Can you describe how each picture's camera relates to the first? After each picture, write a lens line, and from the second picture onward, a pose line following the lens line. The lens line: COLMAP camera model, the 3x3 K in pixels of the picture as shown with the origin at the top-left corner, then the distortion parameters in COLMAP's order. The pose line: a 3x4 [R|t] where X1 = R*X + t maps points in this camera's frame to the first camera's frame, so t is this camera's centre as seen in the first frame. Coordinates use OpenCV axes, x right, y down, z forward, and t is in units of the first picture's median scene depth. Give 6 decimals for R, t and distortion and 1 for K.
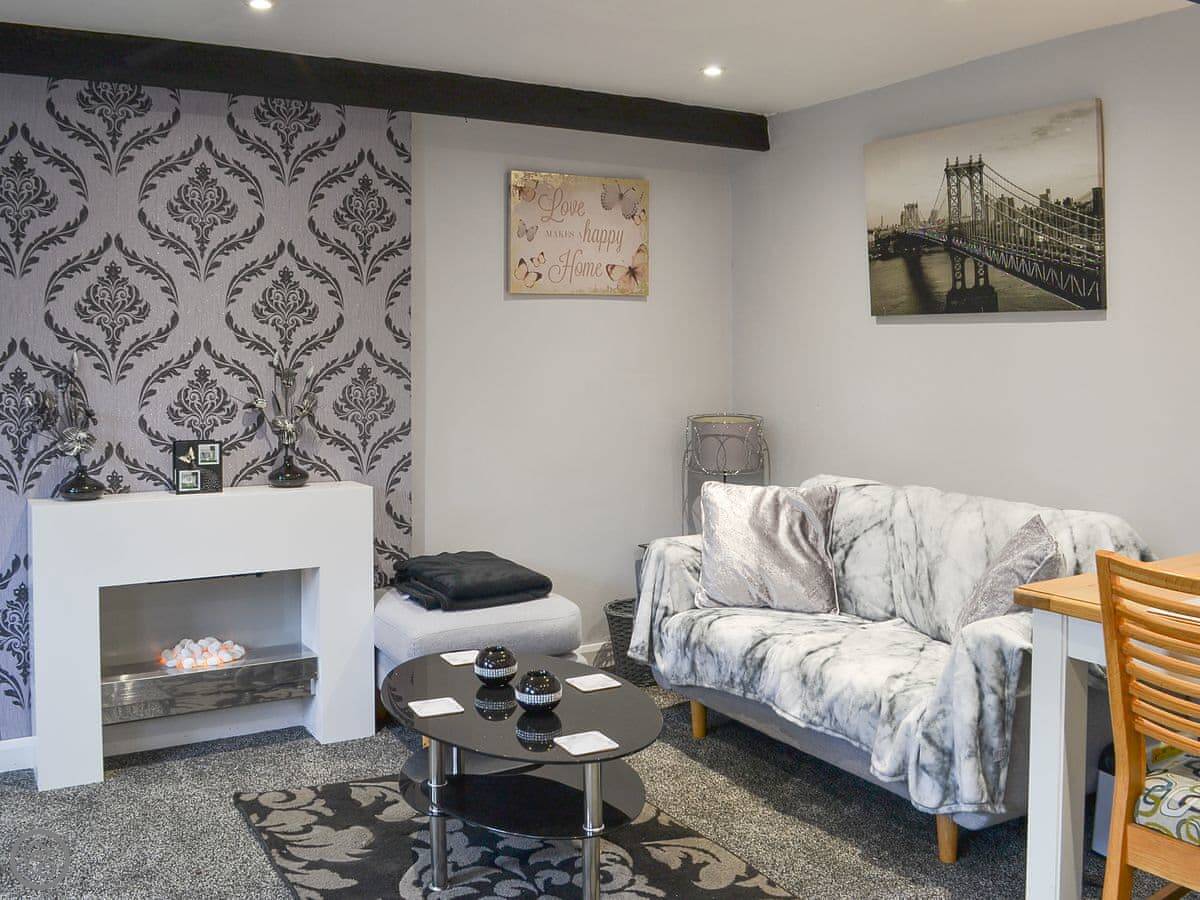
lens RADIAL K [[1142.4, 0, 576.0], [0, 1142.4, 321.3], [0, 0, 1]] dist [-0.080589, 0.013948]
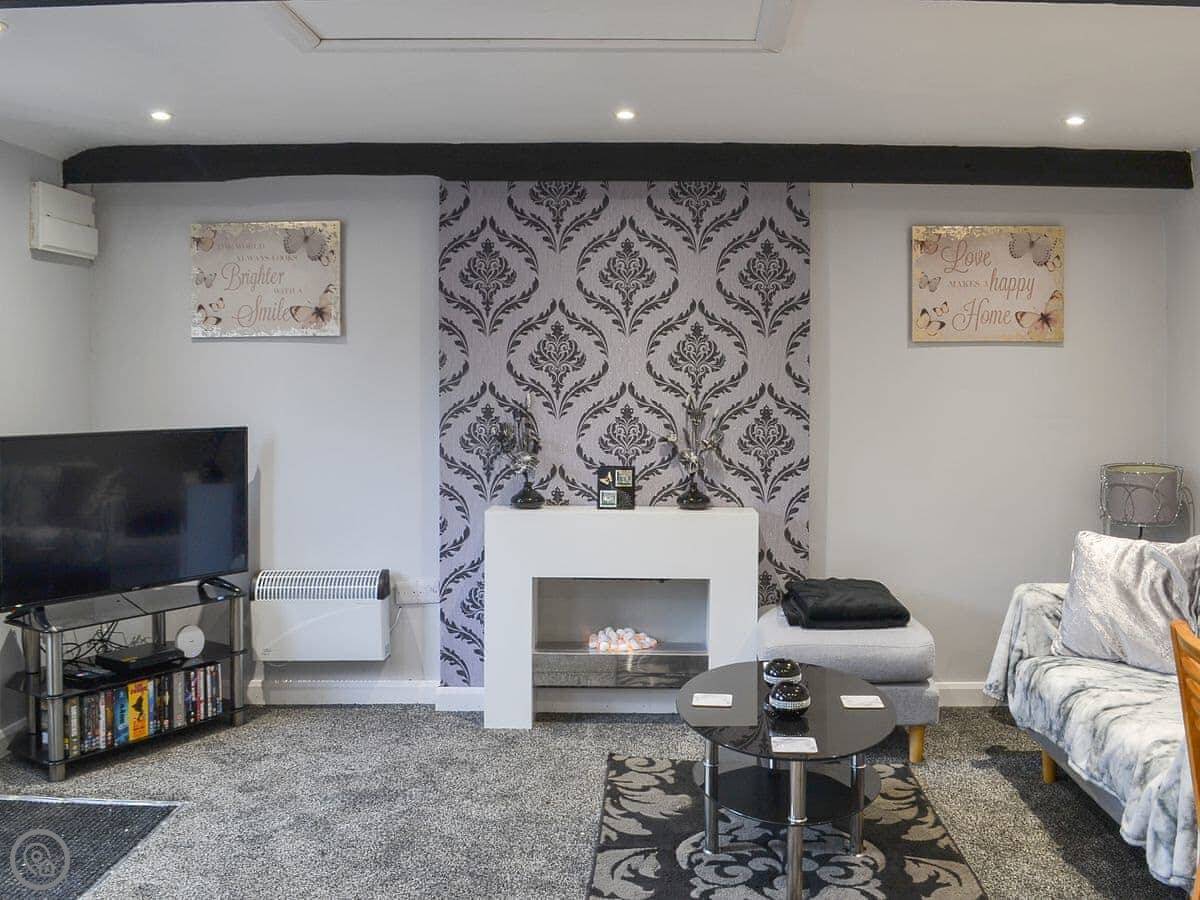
lens RADIAL K [[1069.9, 0, 537.1], [0, 1069.9, 357.9], [0, 0, 1]] dist [-0.075669, 0.008198]
pose [[0.850337, -0.001775, -0.526235, 0.202098], [0.002264, 0.999997, 0.000285, -0.012782], [0.526233, -0.001434, 0.850339, -0.030421]]
